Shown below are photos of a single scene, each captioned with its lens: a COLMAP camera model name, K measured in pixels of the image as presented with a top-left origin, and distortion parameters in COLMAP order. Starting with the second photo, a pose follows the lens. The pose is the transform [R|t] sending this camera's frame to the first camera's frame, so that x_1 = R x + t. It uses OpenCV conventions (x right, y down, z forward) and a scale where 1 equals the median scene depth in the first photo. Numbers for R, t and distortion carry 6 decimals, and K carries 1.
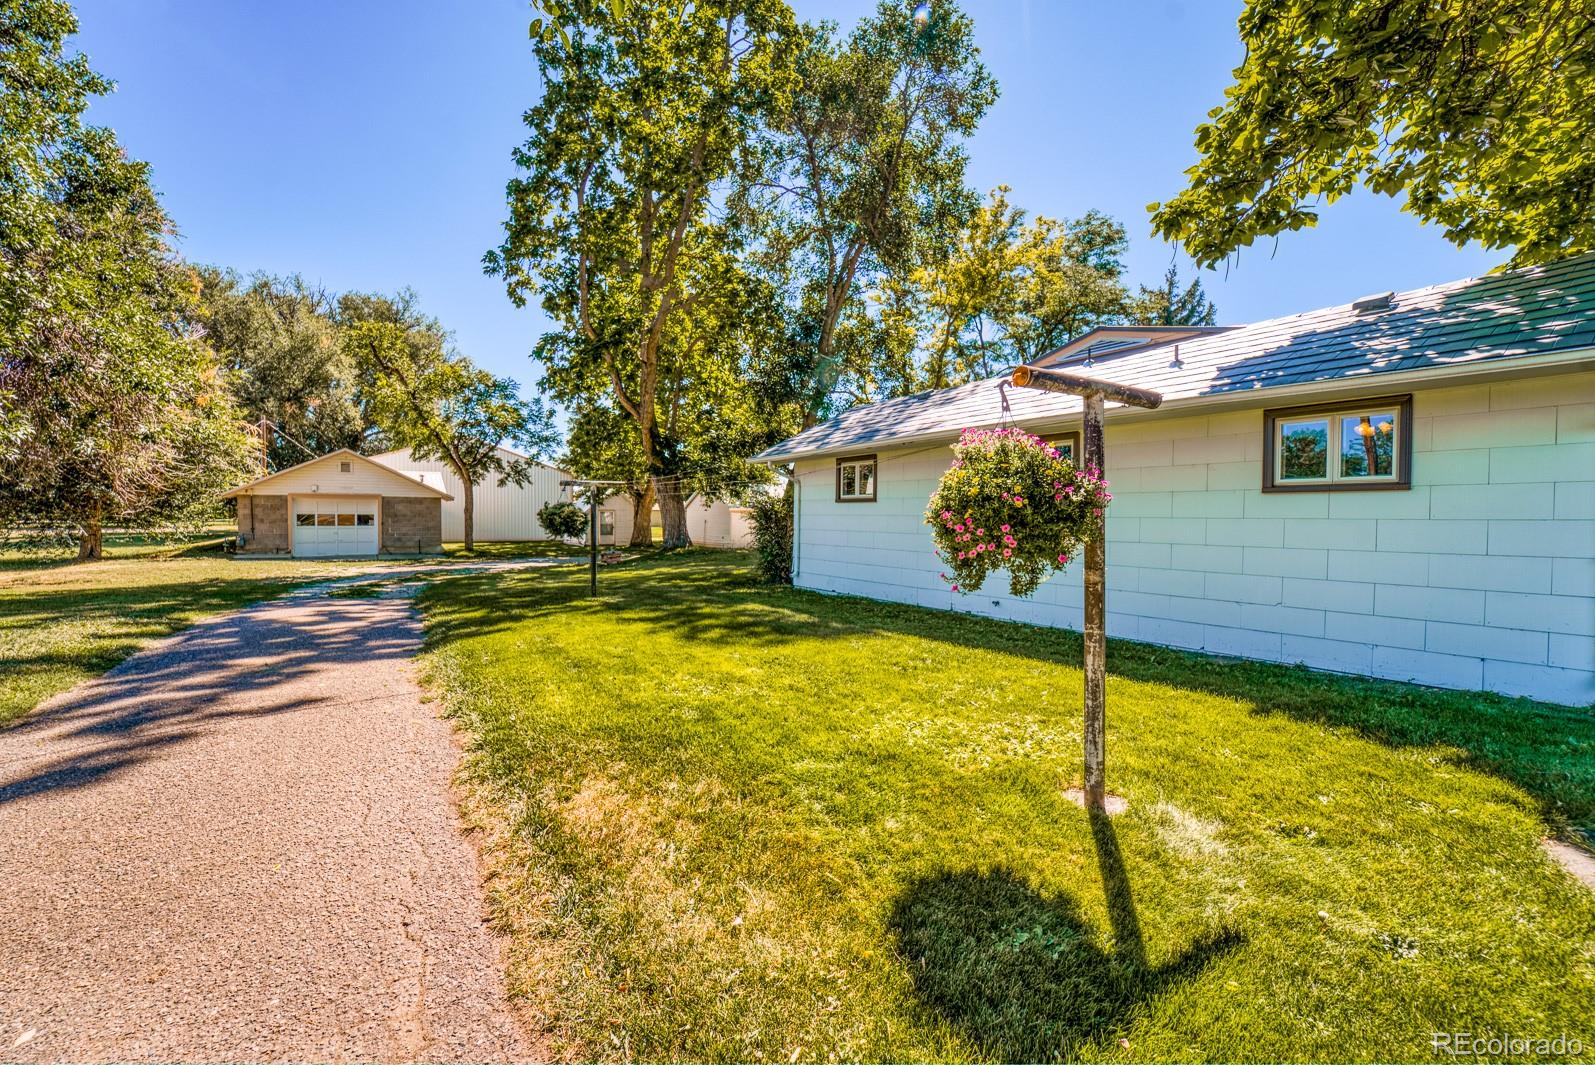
lens RADIAL K [[651.1, 0, 806.6], [0, 651.1, 539.1], [0, 0, 1]] dist [-0.024606, -0.000386]
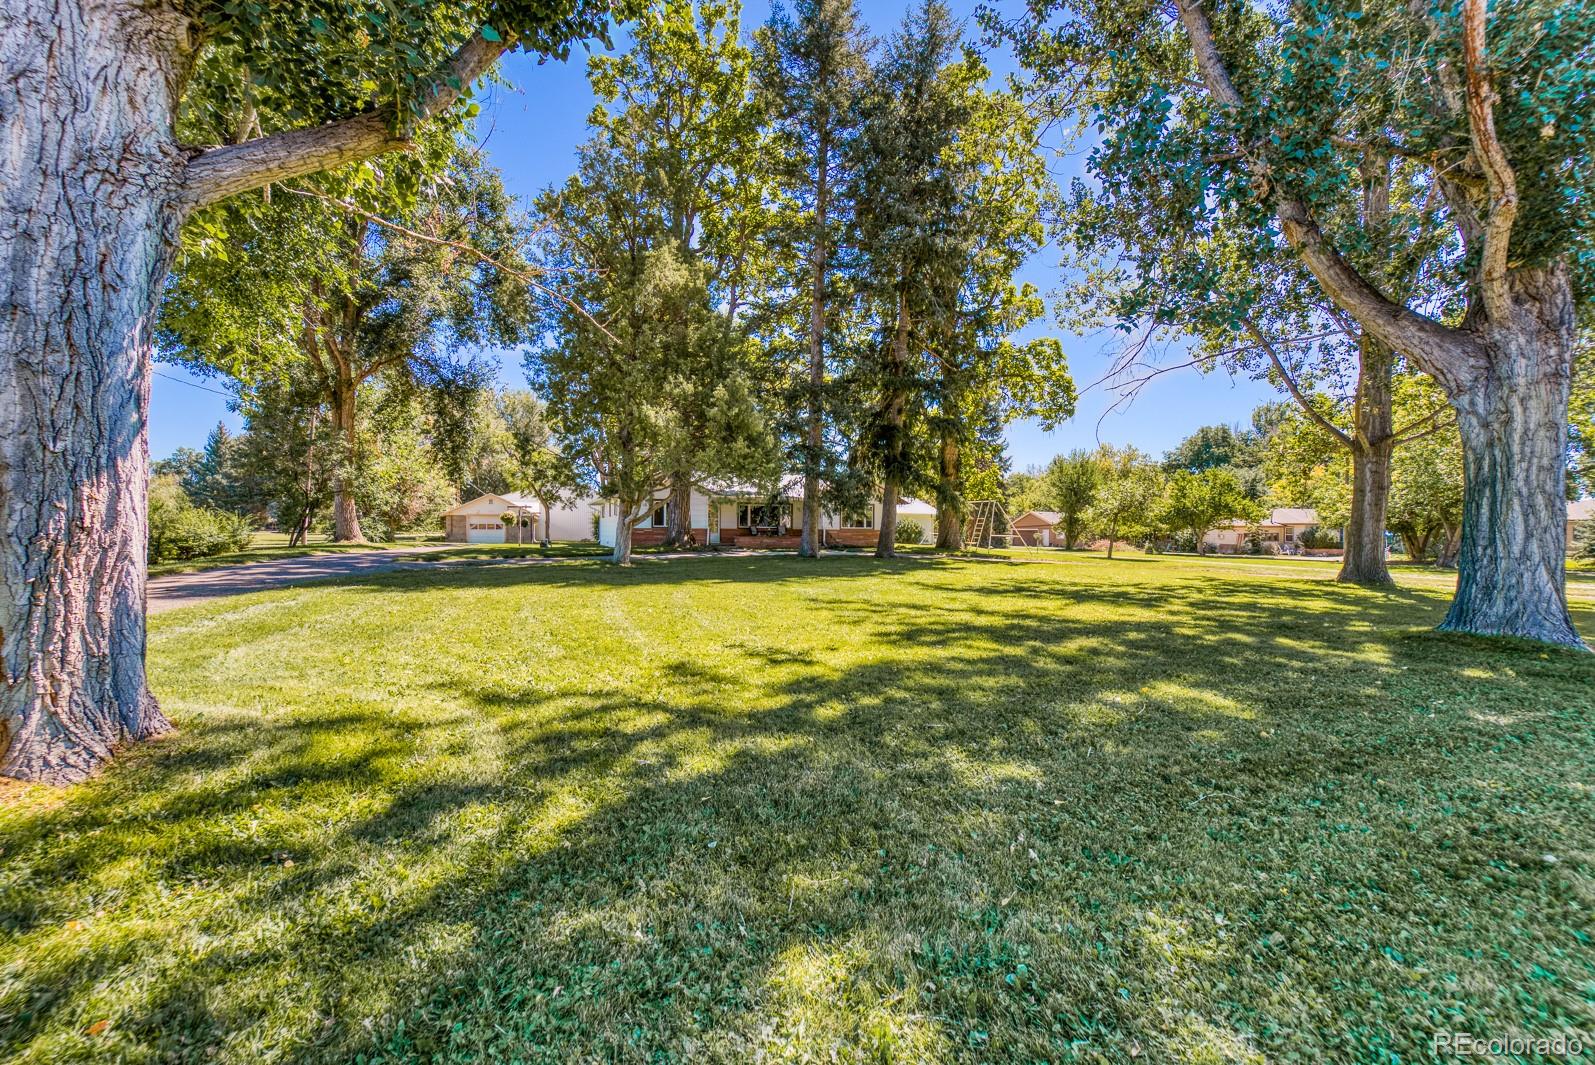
lens RADIAL K [[651.1, 0, 802.5], [0, 651.1, 536.8], [0, 0, 1]] dist [-0.024606, -0.000386]
pose [[0.973531, 0.004568, -0.228510, 0.746610], [-0.009832, 0.999712, -0.021902, 0.038506], [0.228344, 0.023569, 0.973295, -0.812650]]
